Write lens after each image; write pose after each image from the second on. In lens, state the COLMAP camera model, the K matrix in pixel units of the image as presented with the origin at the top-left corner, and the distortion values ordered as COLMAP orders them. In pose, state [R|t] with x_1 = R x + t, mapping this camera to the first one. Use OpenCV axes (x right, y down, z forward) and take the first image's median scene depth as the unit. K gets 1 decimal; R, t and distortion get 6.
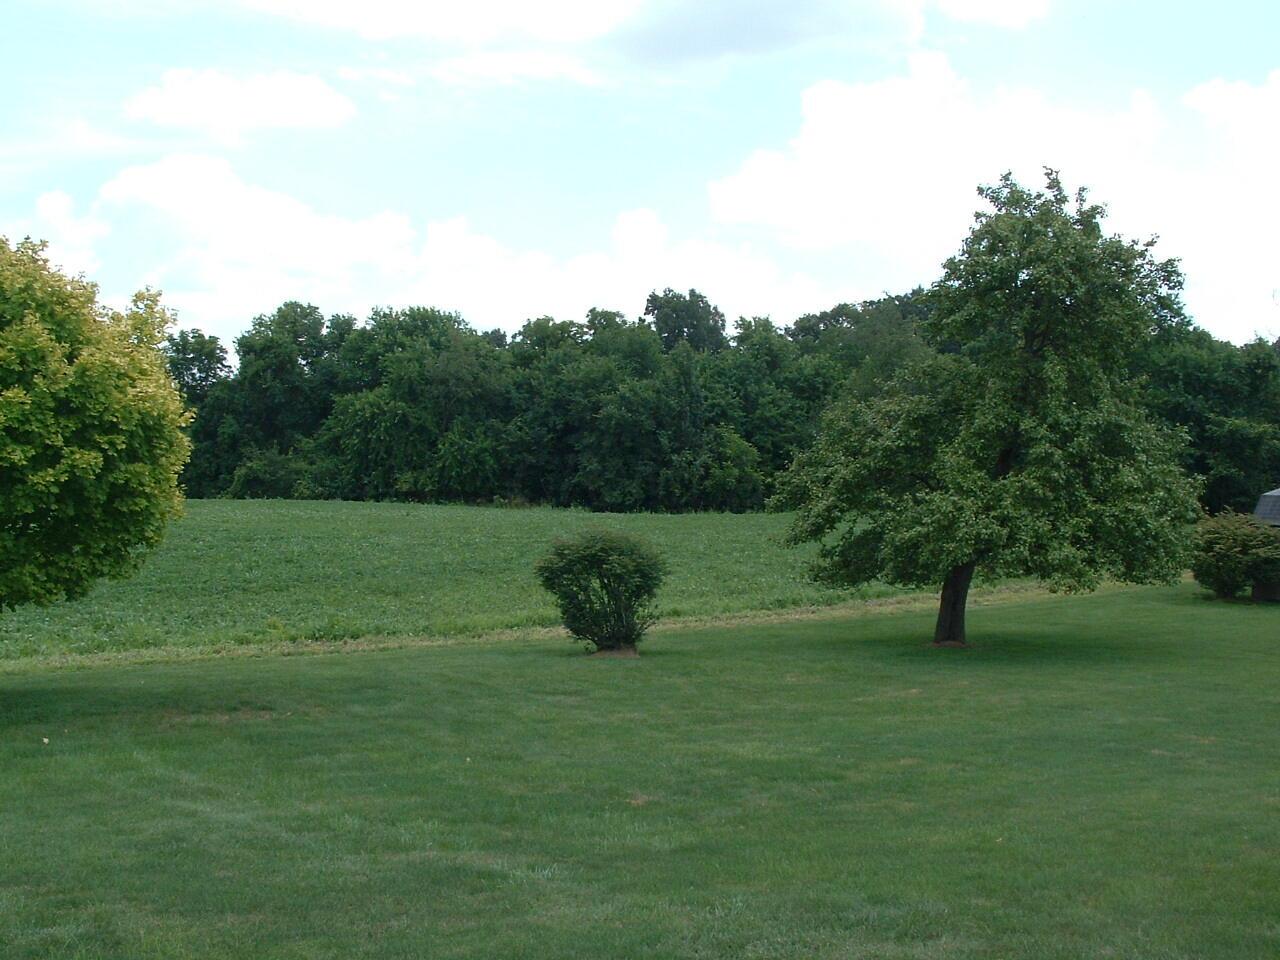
lens RADIAL K [[1513.2, 0, 654.5], [0, 1513.2, 484.7], [0, 0, 1]] dist [-0.260549, 0.289869]
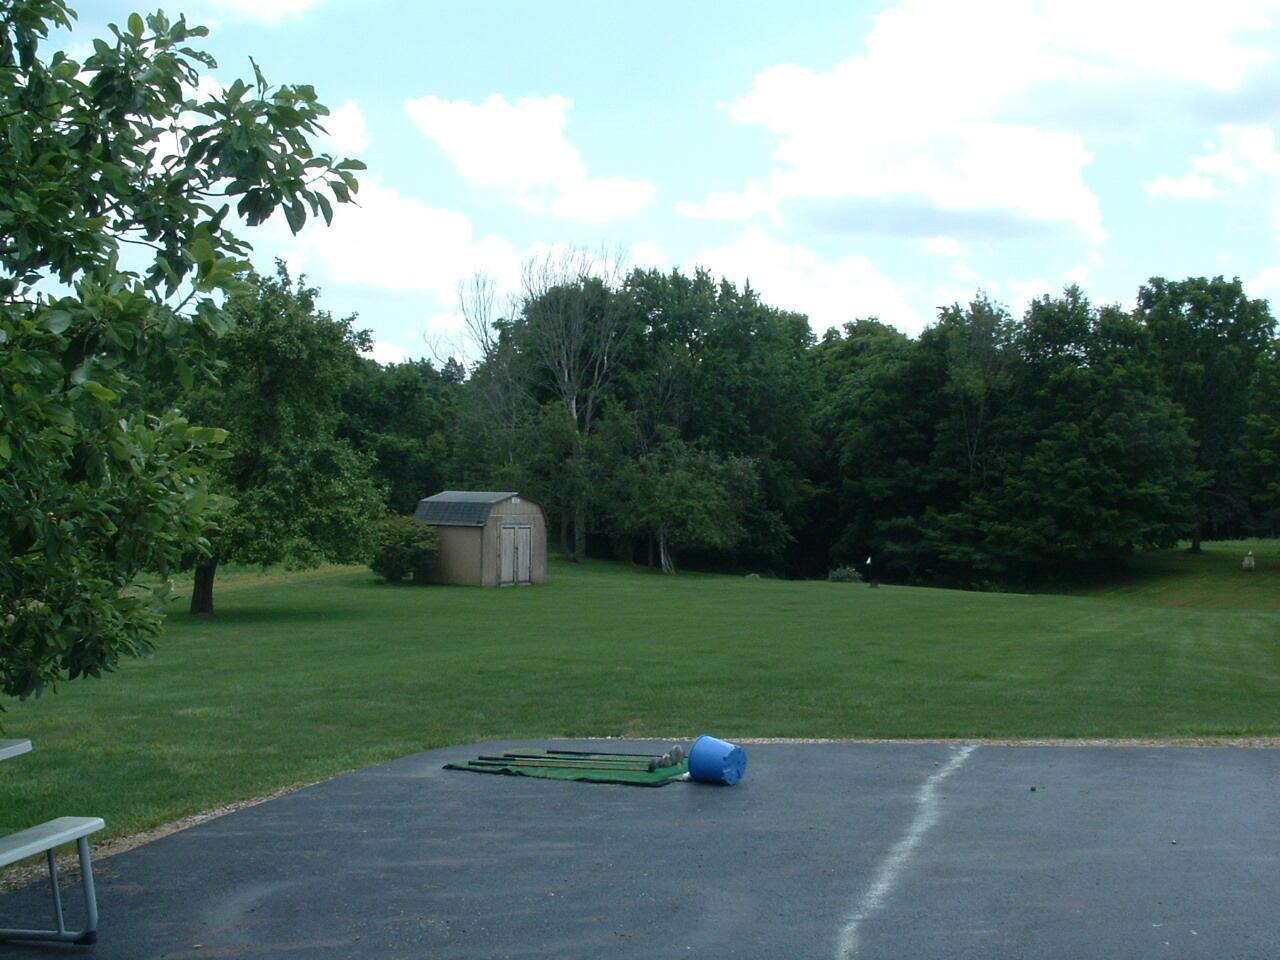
lens RADIAL K [[1513.2, 0, 654.5], [0, 1513.2, 484.7], [0, 0, 1]] dist [-0.260549, 0.289869]
pose [[0.845458, -0.002338, 0.534037, -0.177712], [0.005277, 0.999978, -0.003976, -0.001373], [-0.534016, 0.006179, 0.845452, -0.351040]]
